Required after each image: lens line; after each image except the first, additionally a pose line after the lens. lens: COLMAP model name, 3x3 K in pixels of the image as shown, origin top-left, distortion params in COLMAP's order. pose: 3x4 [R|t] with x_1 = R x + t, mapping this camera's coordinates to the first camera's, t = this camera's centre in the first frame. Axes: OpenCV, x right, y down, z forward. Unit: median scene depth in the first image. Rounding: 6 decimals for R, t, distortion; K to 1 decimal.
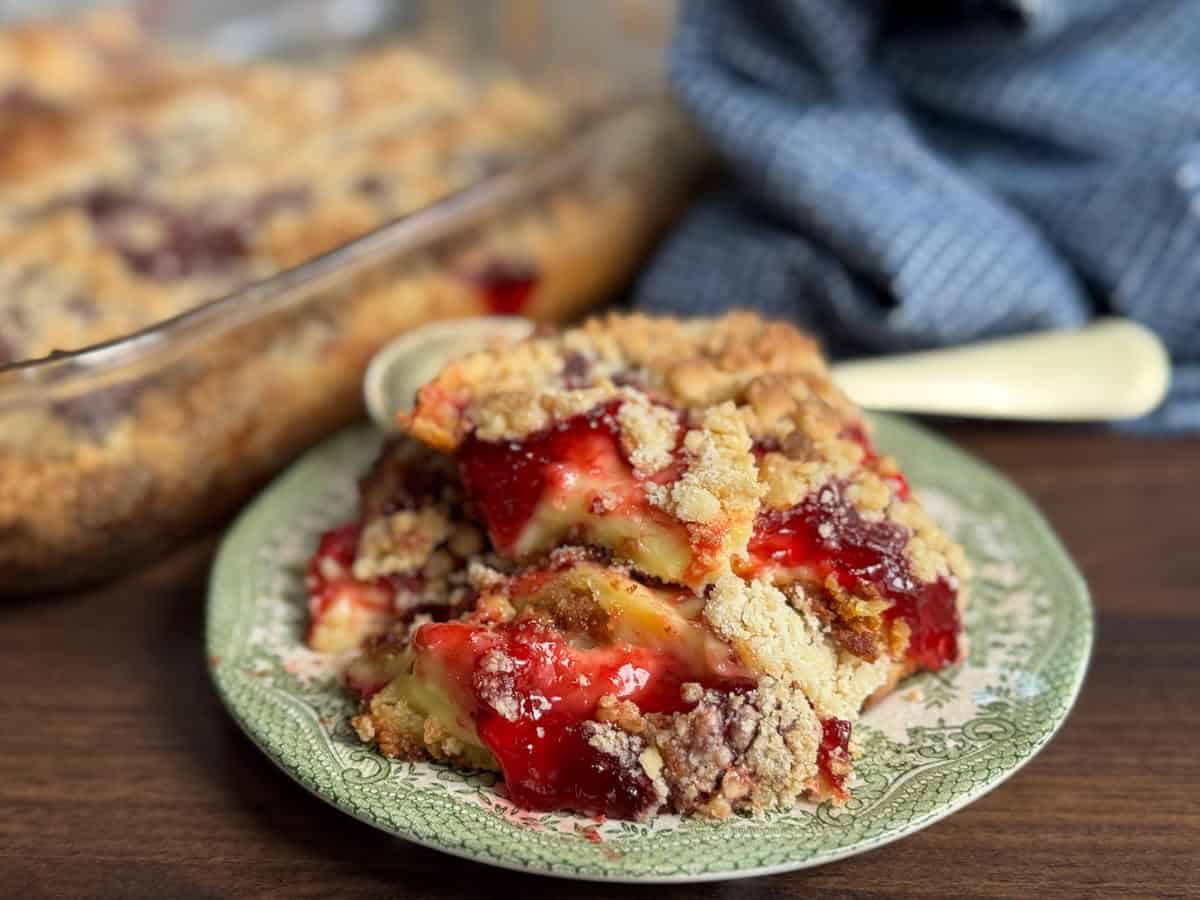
lens RADIAL K [[1781.0, 0, 600.0], [0, 1781.0, 450.0], [0, 0, 1]] dist [-0.035194, 0.019468]
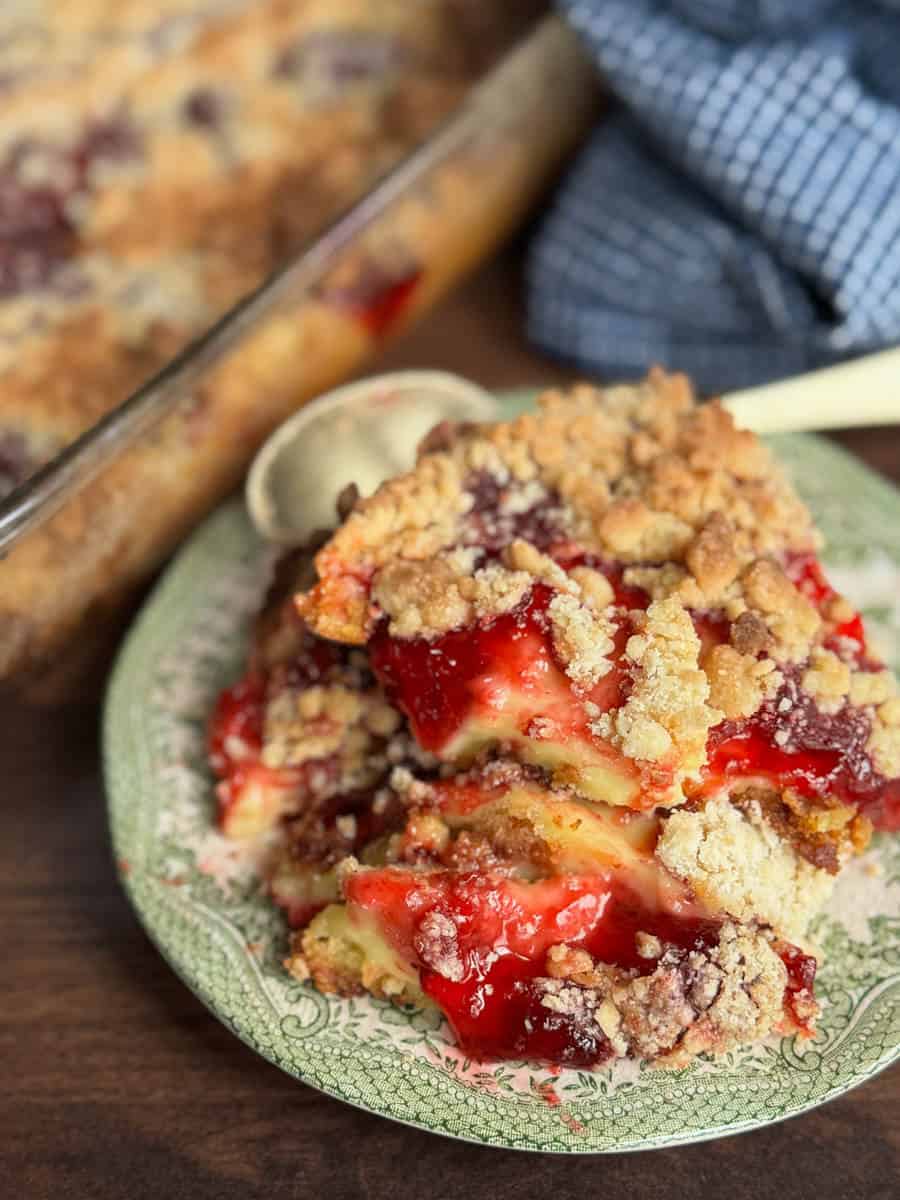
lens RADIAL K [[1781.0, 0, 450.0], [0, 1781.0, 600.0], [0, 0, 1]] dist [-0.035194, 0.019468]
pose [[0.998244, -0.059206, -0.001710, -0.038977], [0.056658, 0.946075, 0.318954, -0.330232], [-0.017266, -0.318490, 0.947769, 0.166913]]
